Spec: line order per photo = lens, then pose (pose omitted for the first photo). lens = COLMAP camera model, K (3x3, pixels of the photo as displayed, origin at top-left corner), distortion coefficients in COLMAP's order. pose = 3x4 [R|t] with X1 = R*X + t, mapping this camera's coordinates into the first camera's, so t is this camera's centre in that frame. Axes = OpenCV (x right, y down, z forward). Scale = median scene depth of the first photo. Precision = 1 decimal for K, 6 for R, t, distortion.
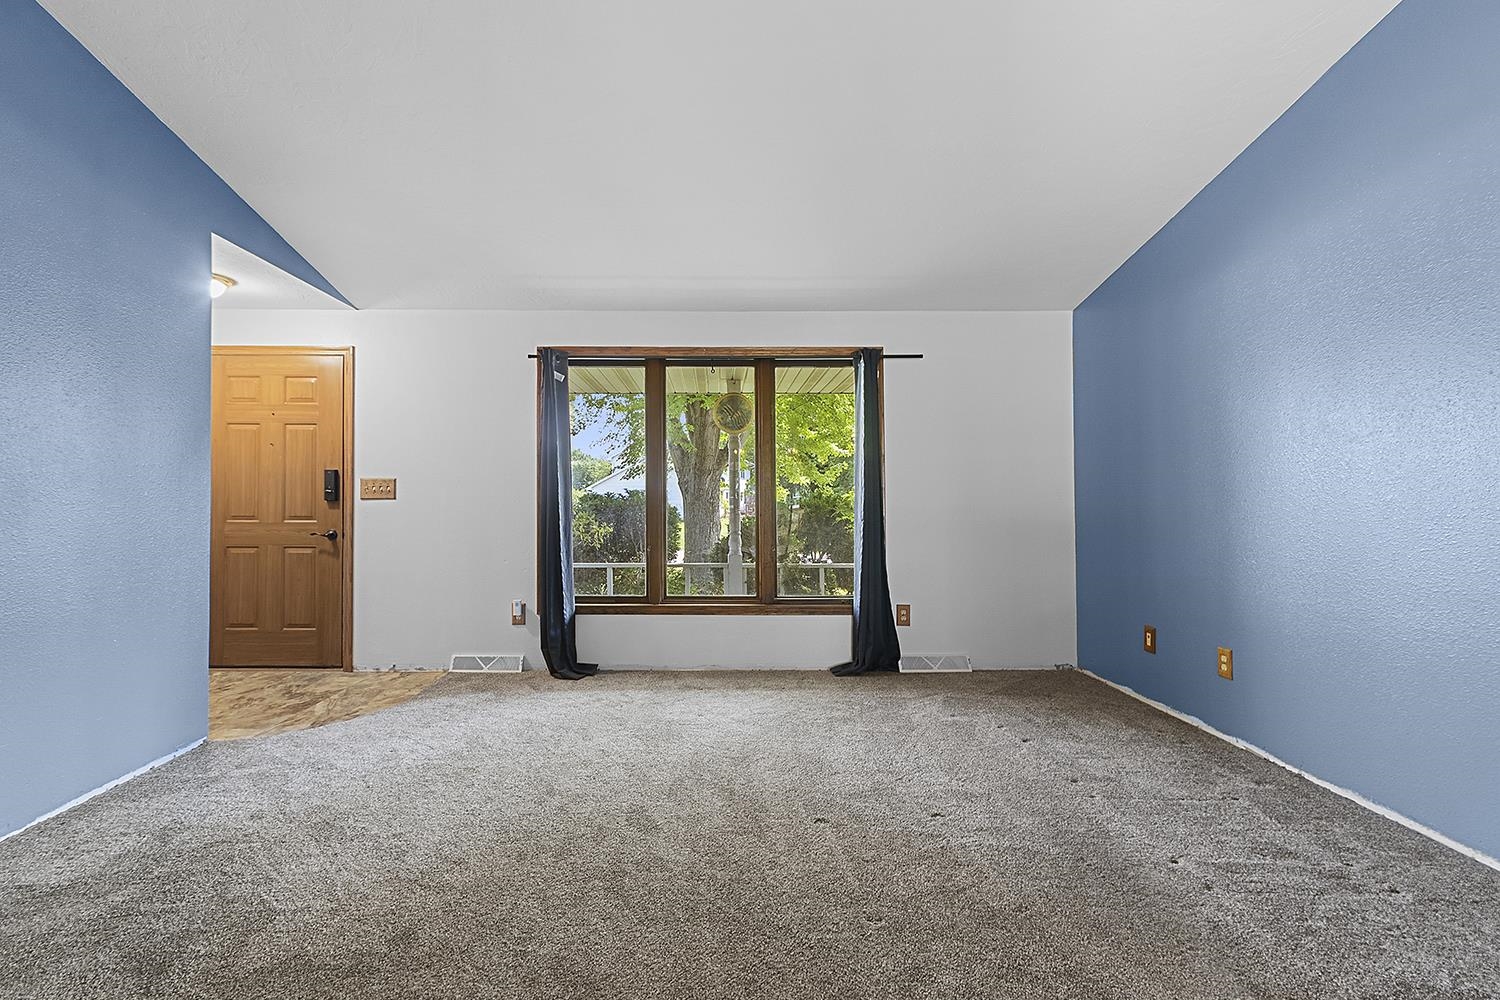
lens RADIAL K [[685.9, 0, 750.0], [0, 685.9, 500.0], [0, 0, 1]] dist [0.000808, 0.000025]
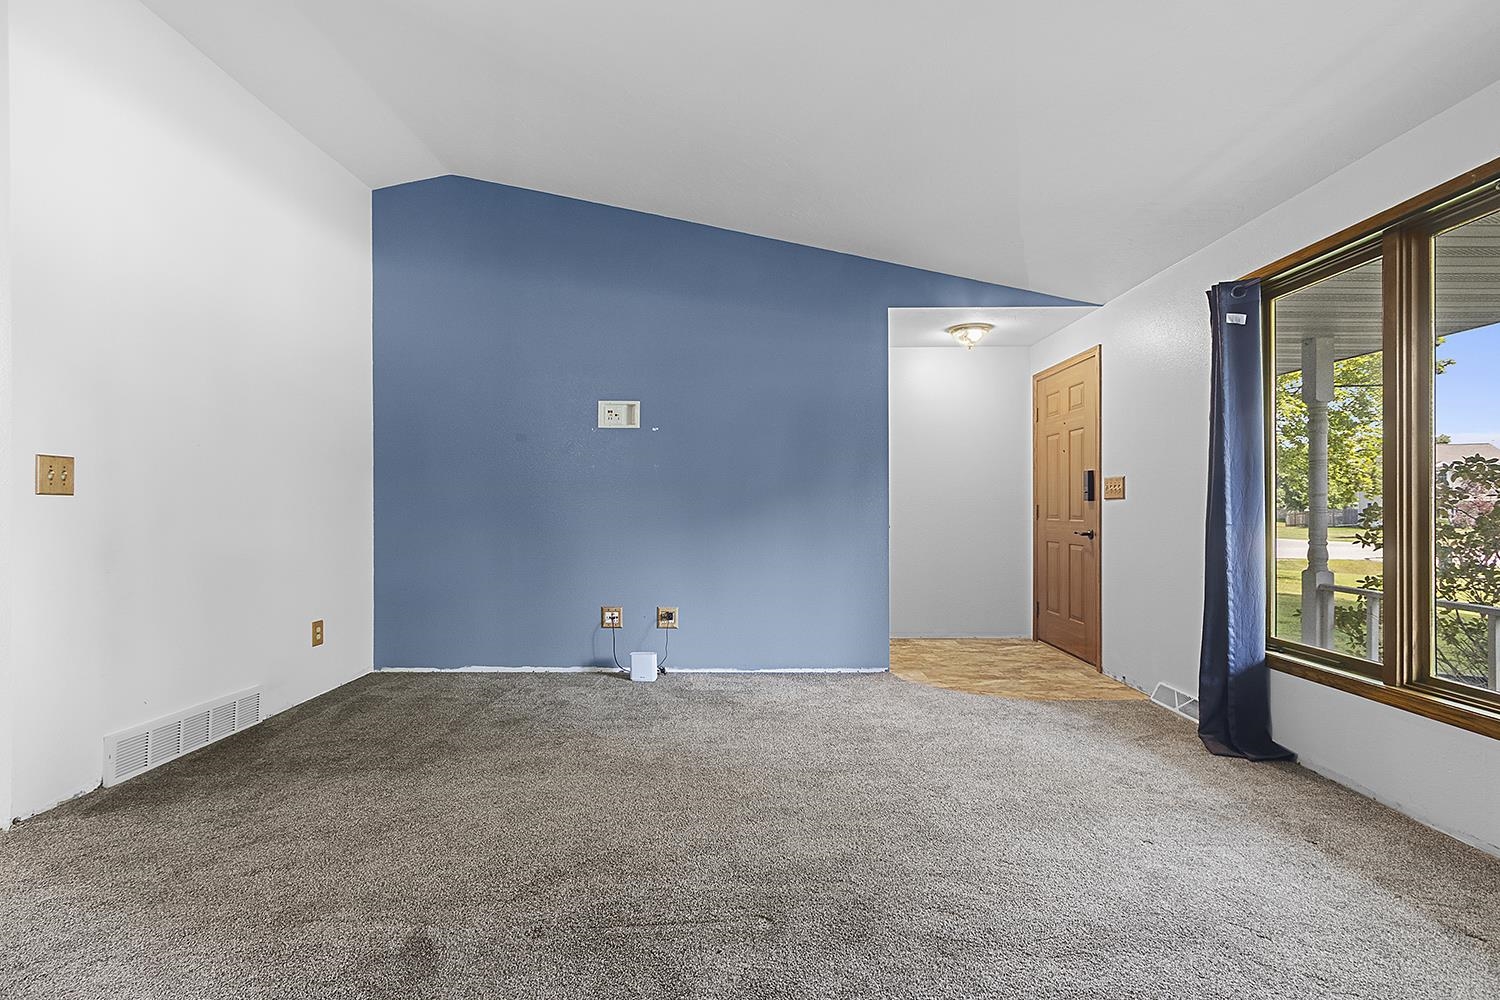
lens RADIAL K [[685.9, 0, 750.0], [0, 685.9, 500.0], [0, 0, 1]] dist [0.000808, 0.000025]
pose [[-0.026951, -0.009901, -0.999588, 0.432997], [0.001402, 0.999950, -0.009942, 0.009576], [0.999636, -0.001670, -0.026936, 0.515443]]
